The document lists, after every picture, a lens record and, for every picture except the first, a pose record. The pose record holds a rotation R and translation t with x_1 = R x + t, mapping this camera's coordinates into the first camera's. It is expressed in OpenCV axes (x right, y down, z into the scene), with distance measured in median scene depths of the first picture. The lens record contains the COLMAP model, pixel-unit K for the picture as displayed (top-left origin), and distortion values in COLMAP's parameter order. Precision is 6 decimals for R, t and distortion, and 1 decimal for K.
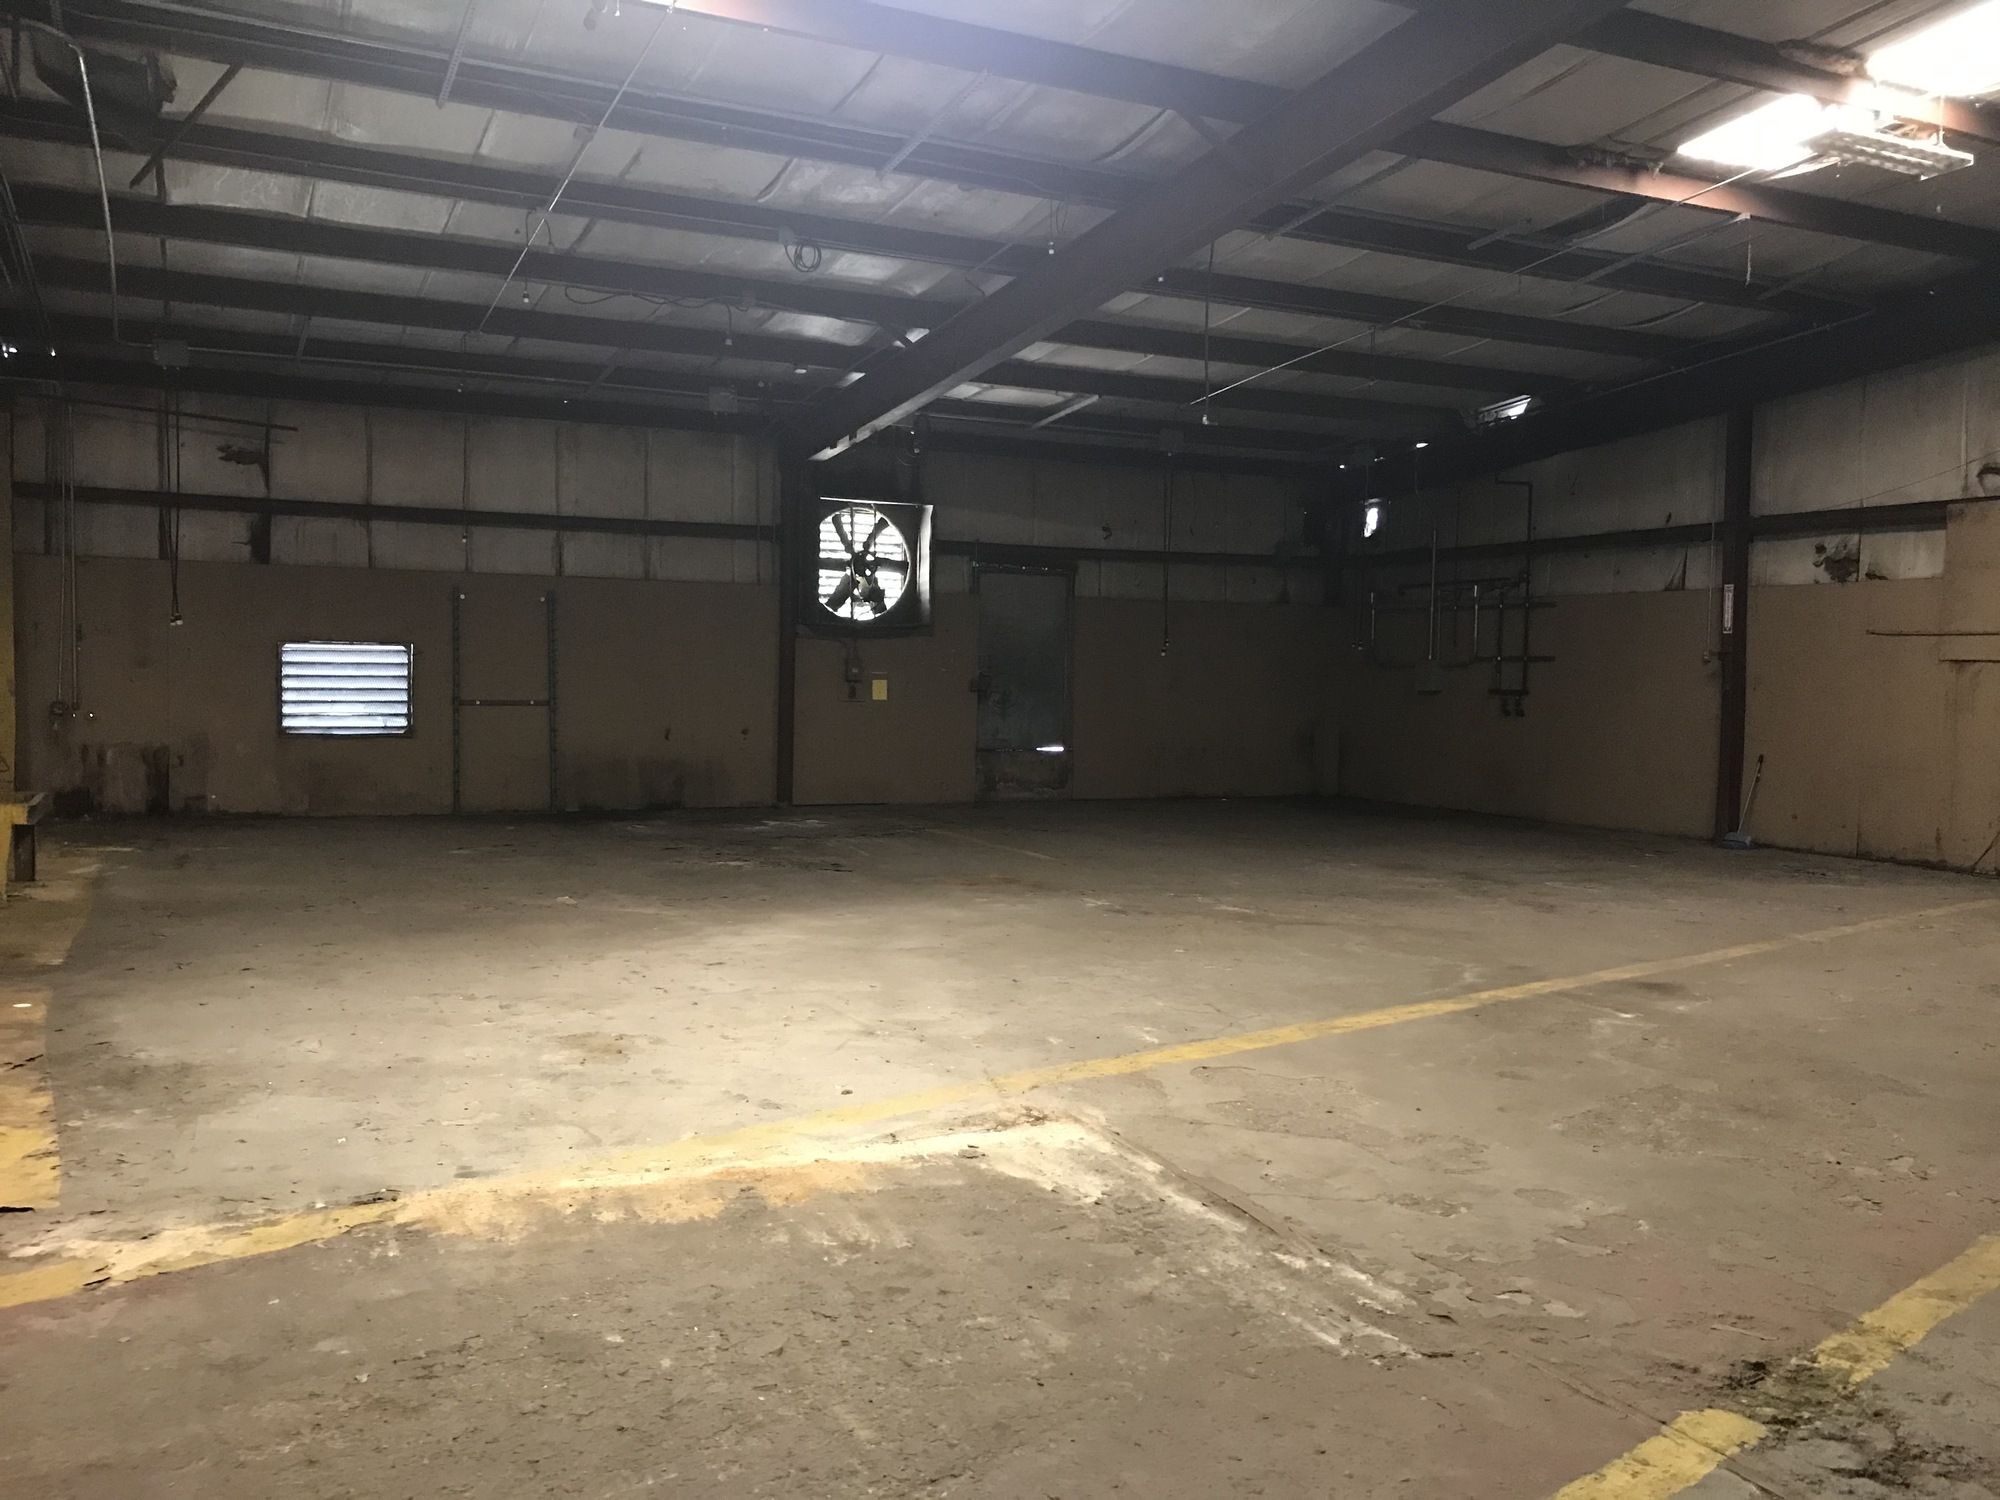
lens RADIAL K [[1609.6, 0, 984.1], [0, 1609.6, 749.4], [0, 0, 1]] dist [0.056606, -0.075621]
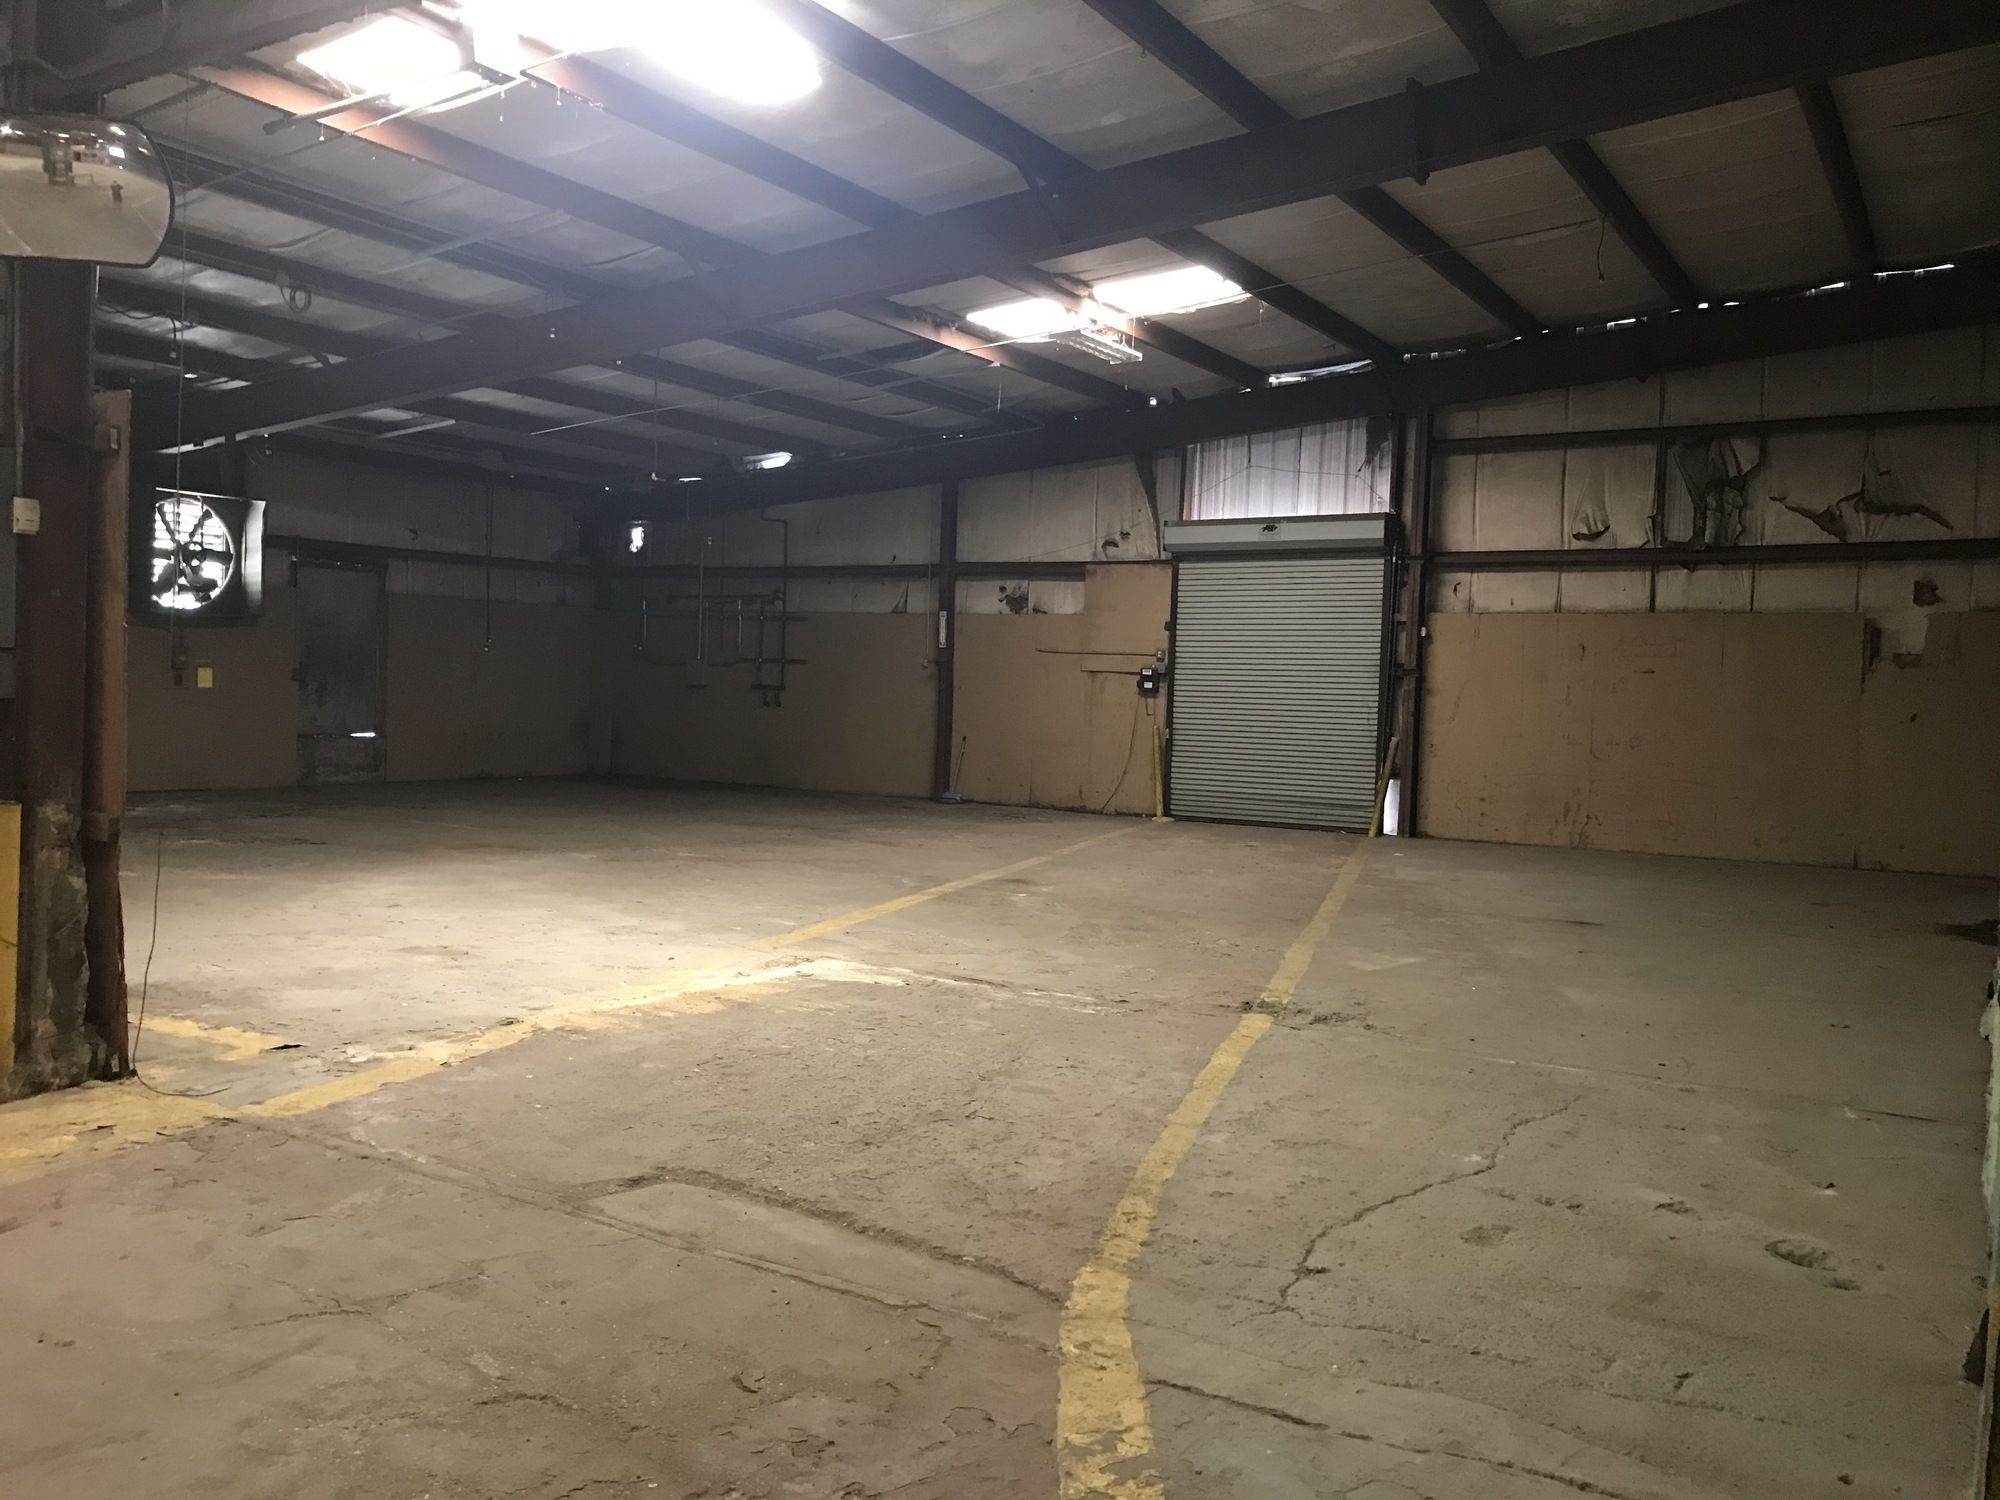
lens RADIAL K [[1609.6, 0, 984.1], [0, 1609.6, 749.4], [0, 0, 1]] dist [0.056606, -0.075621]
pose [[0.839293, -0.010373, 0.543581, -0.218051], [0.006142, 0.999935, 0.009598, 0.001731], [-0.543645, -0.004717, 0.839302, -0.137481]]
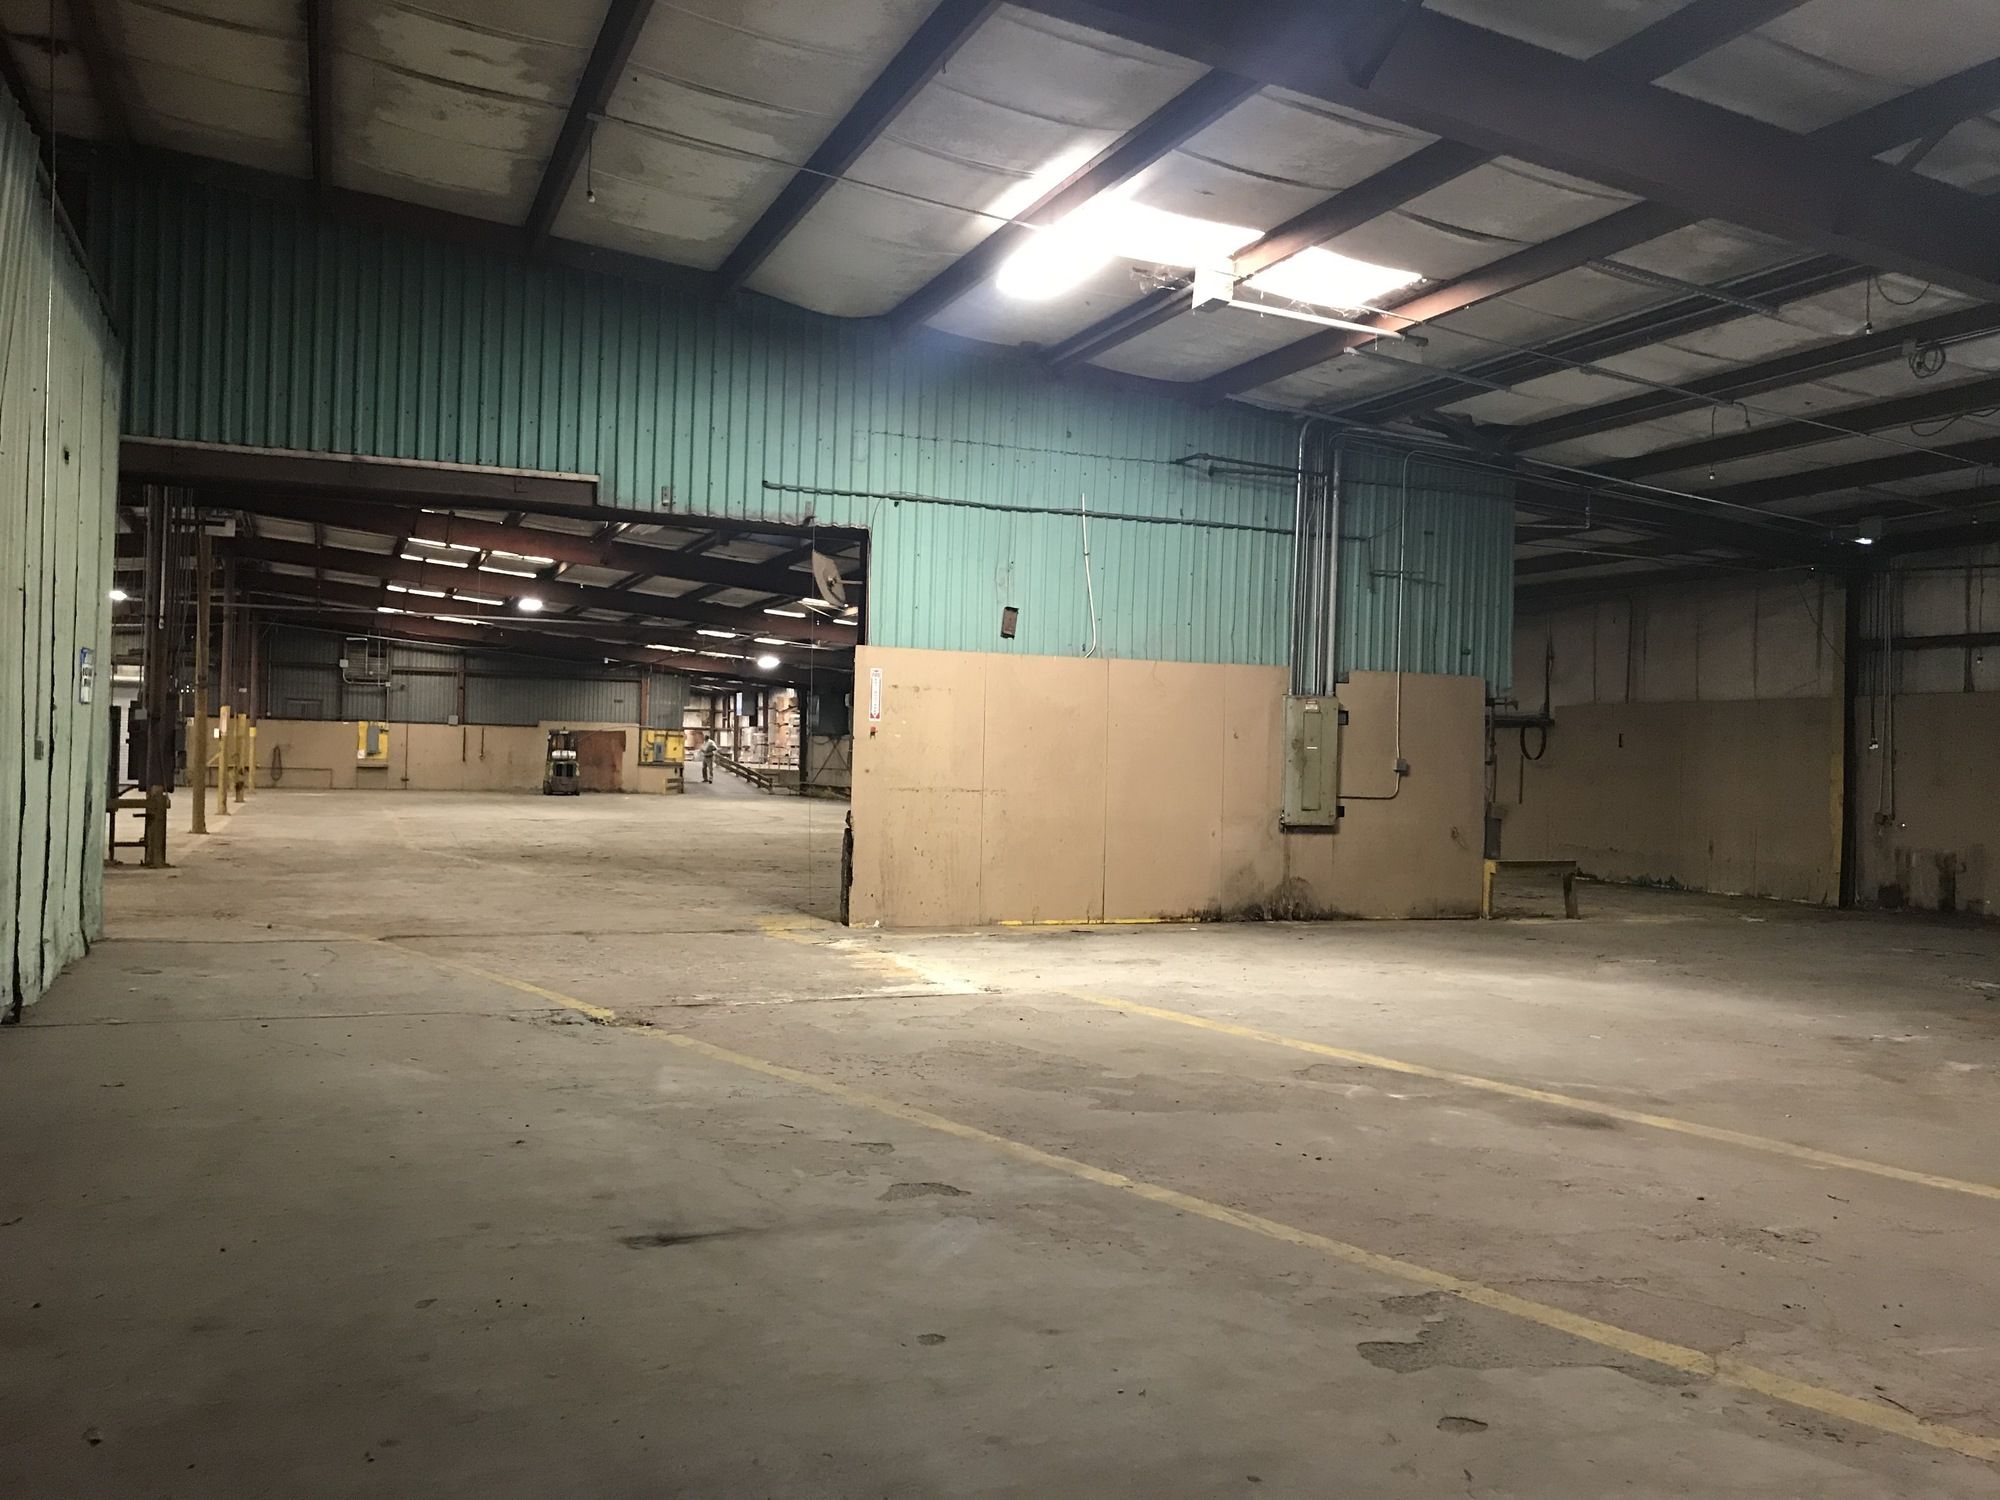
lens RADIAL K [[1609.6, 0, 984.1], [0, 1609.6, 749.4], [0, 0, 1]] dist [0.056606, -0.075621]
pose [[-0.035750, -0.021059, -0.999139, 3.073987], [-0.077132, 0.996854, -0.018251, -0.008975], [0.996380, 0.076414, -0.037262, 1.602158]]
